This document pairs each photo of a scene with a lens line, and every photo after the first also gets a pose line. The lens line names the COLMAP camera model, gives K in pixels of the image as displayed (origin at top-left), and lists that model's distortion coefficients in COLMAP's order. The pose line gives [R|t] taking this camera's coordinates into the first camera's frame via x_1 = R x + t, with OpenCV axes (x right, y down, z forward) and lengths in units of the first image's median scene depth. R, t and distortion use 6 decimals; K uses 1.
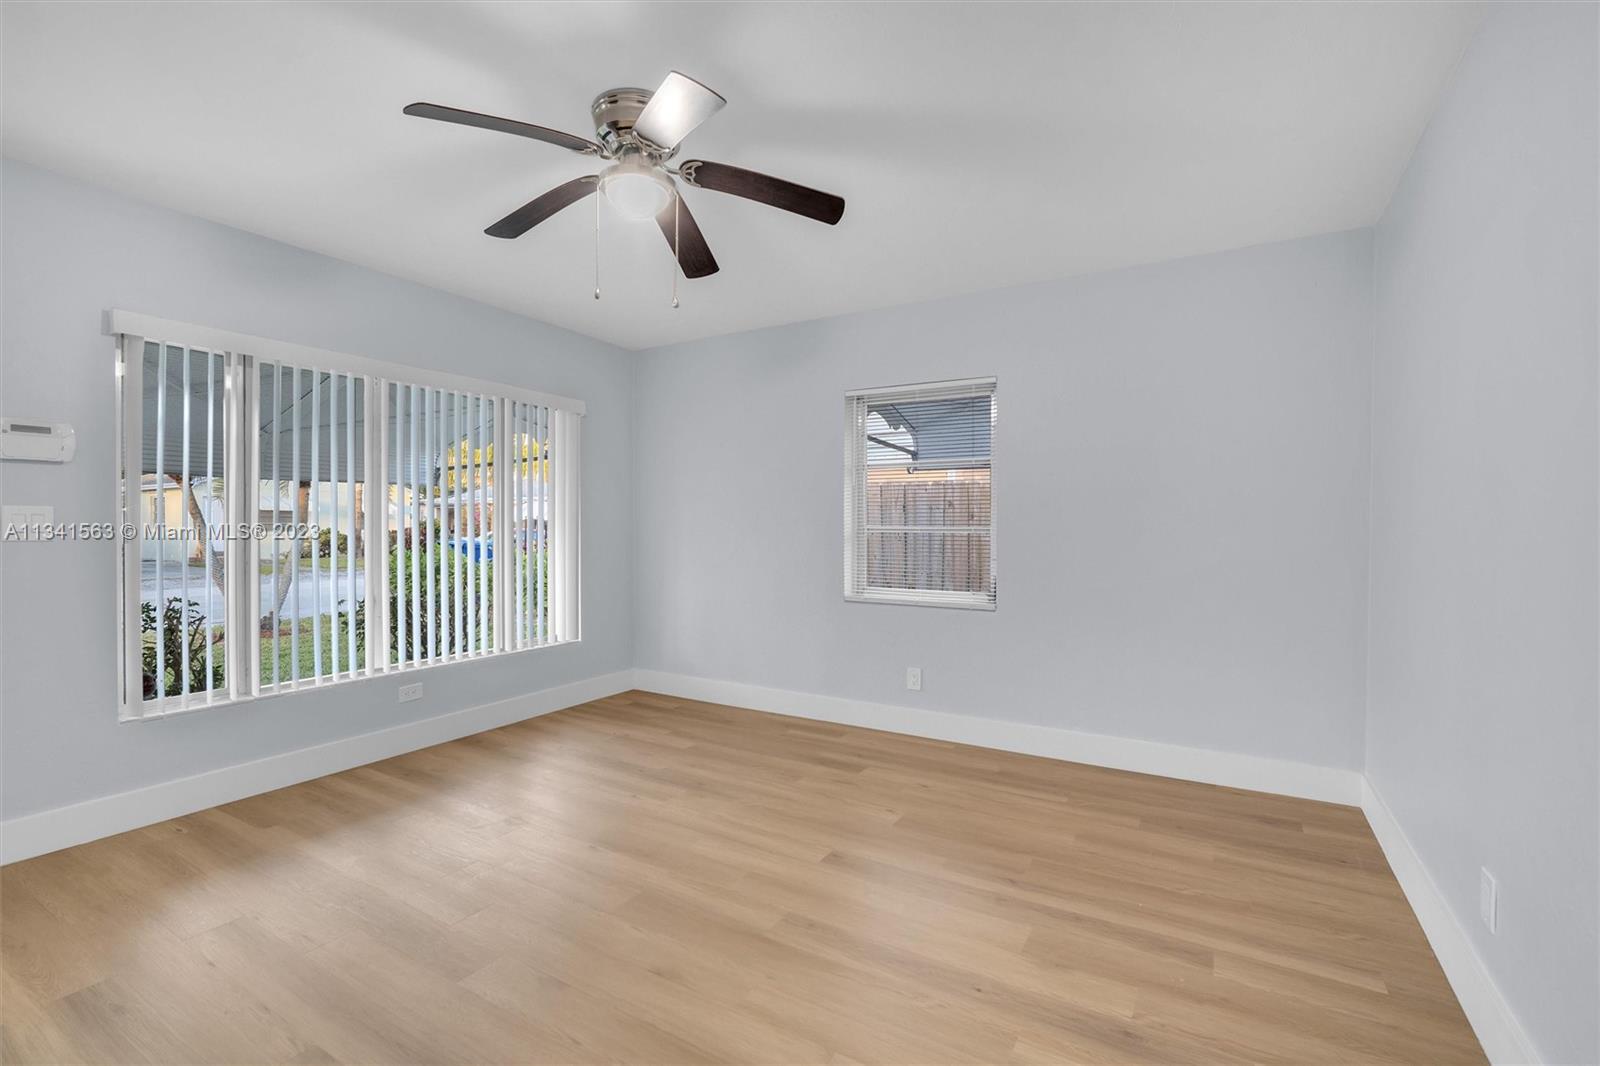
lens RADIAL K [[715.4, 0, 798.5], [0, 715.4, 527.6], [0, 0, 1]] dist [-0.000786, 0.000101]
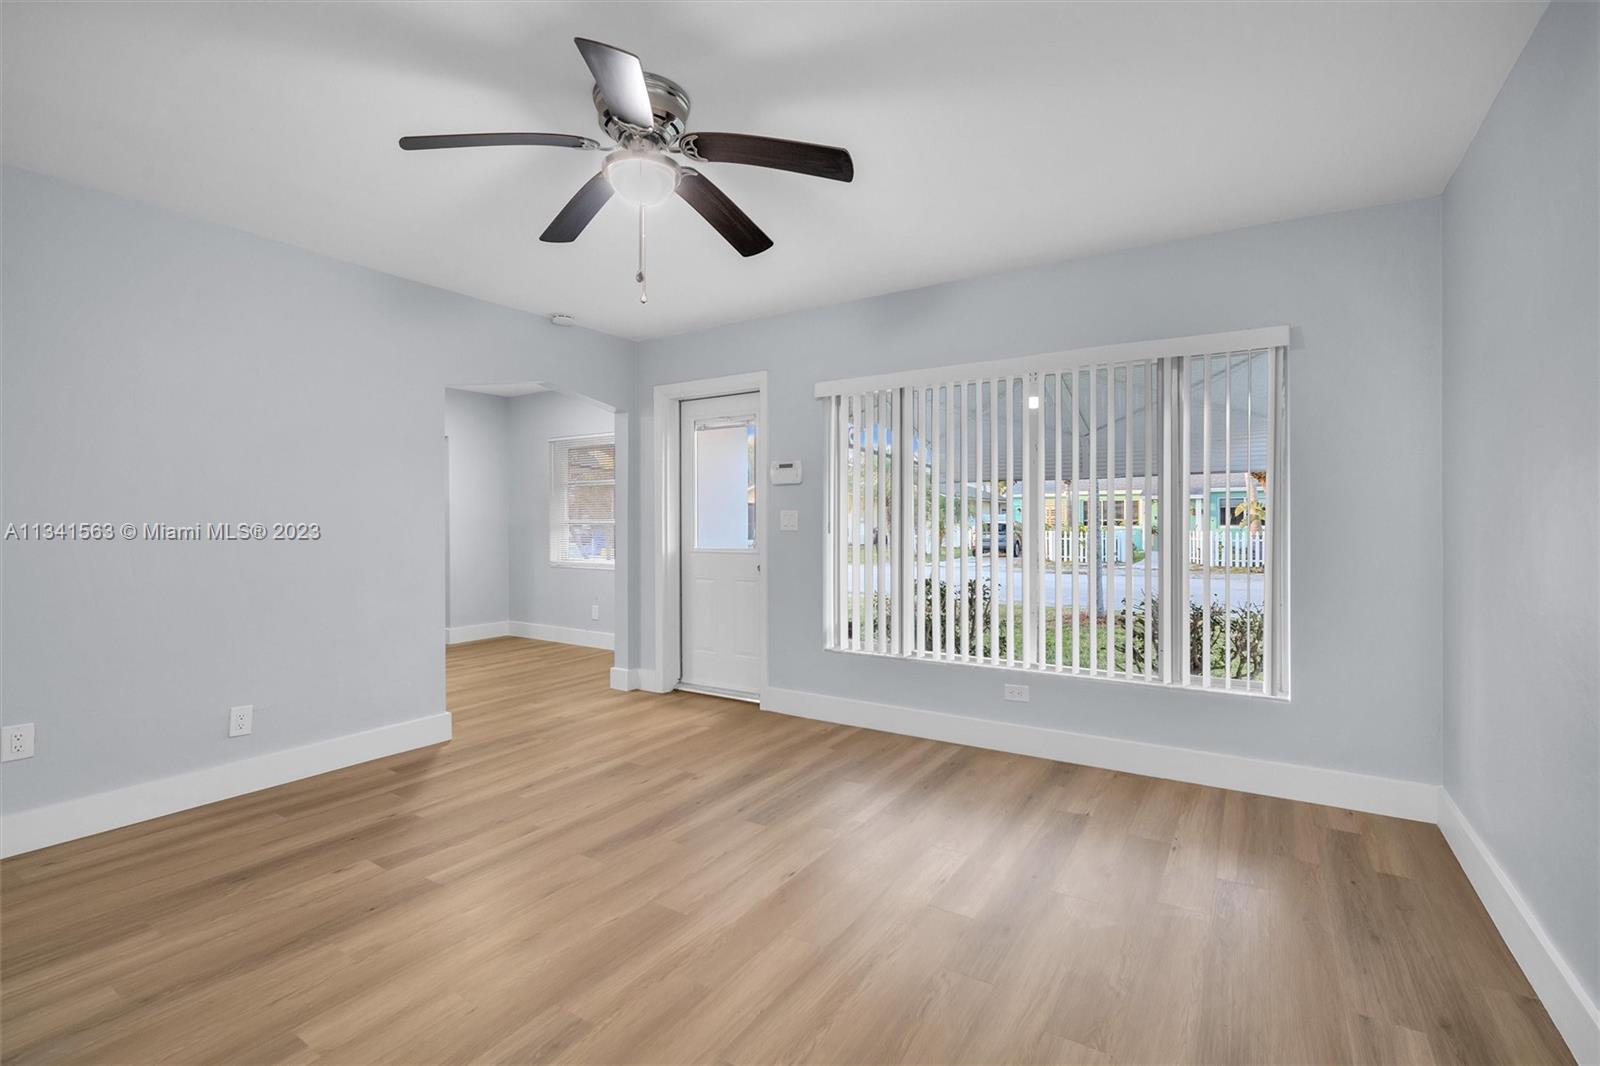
lens RADIAL K [[715.4, 0, 798.5], [0, 715.4, 527.6], [0, 0, 1]] dist [-0.000786, 0.000101]
pose [[-0.031657, 0.006479, -0.999478, 0.496169], [-0.001327, 0.999978, 0.006524, -0.000771], [0.999498, 0.001533, -0.031647, 0.826041]]
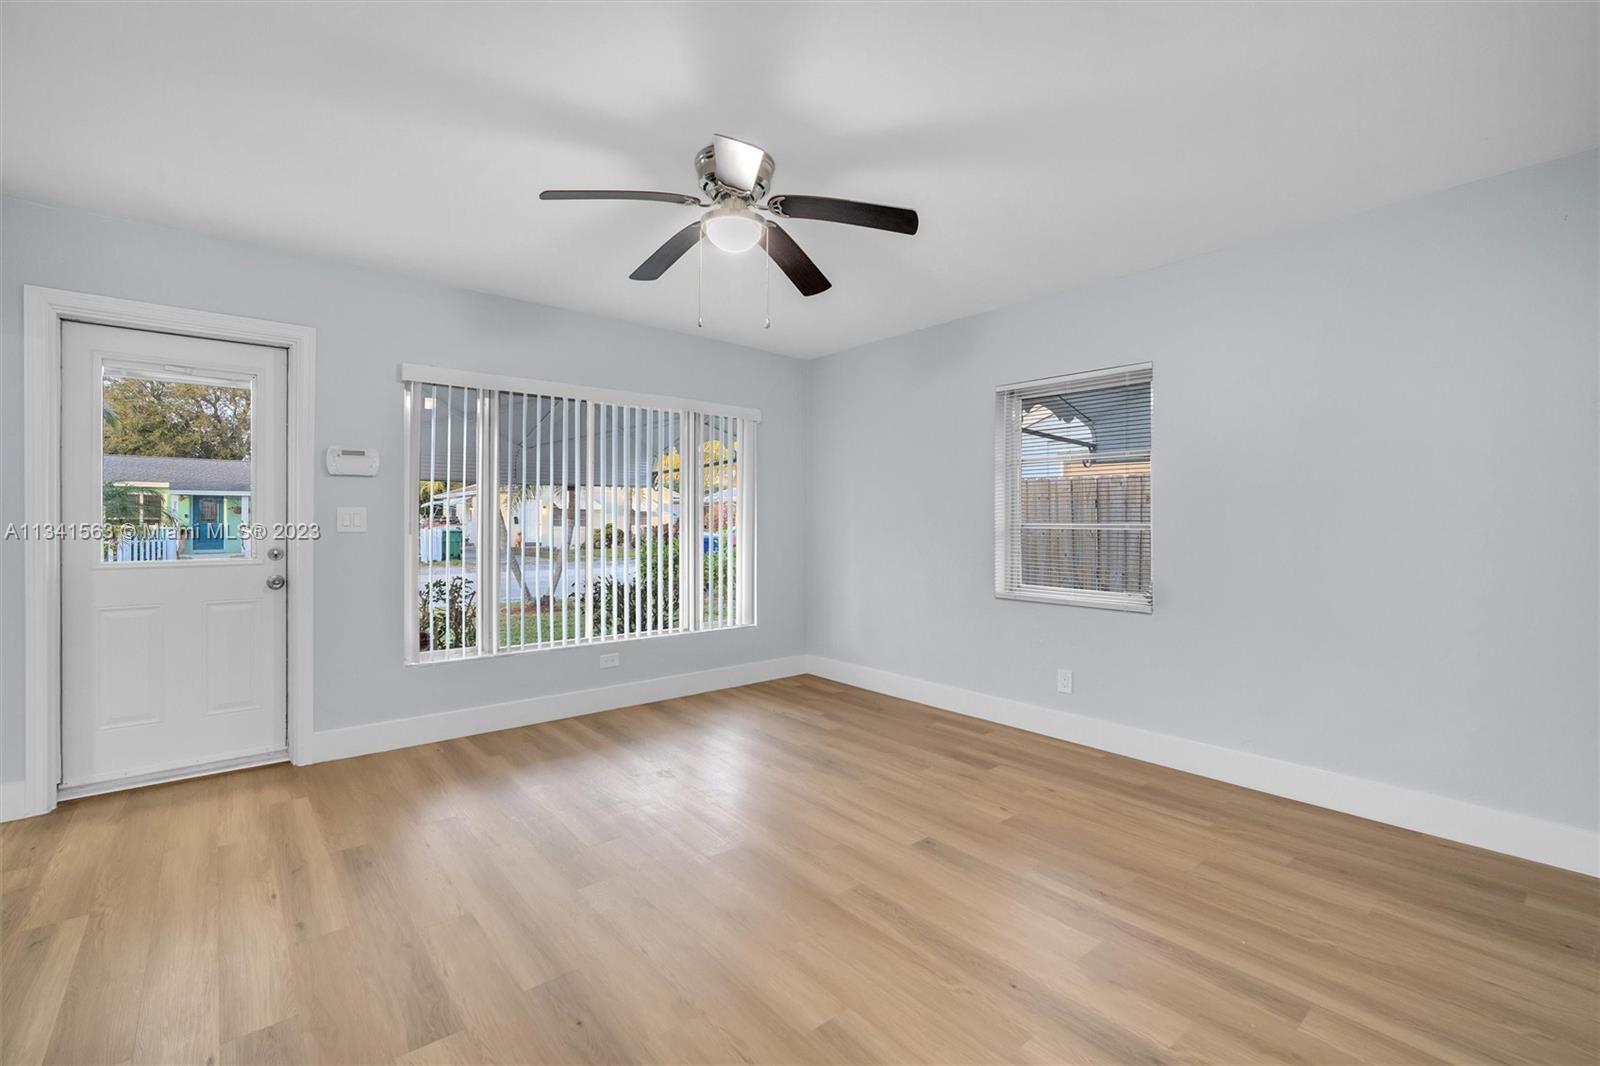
lens RADIAL K [[705.5, 0, 793.1], [0, 705.5, 519.0], [0, 0, 1]] dist [0.001235, 0.000941]
pose [[0.944164, -0.000651, -0.329475, 0.158747], [-0.001599, 0.999977, -0.006559, -0.000079], [0.329472, 0.006719, 0.944142, -0.021538]]
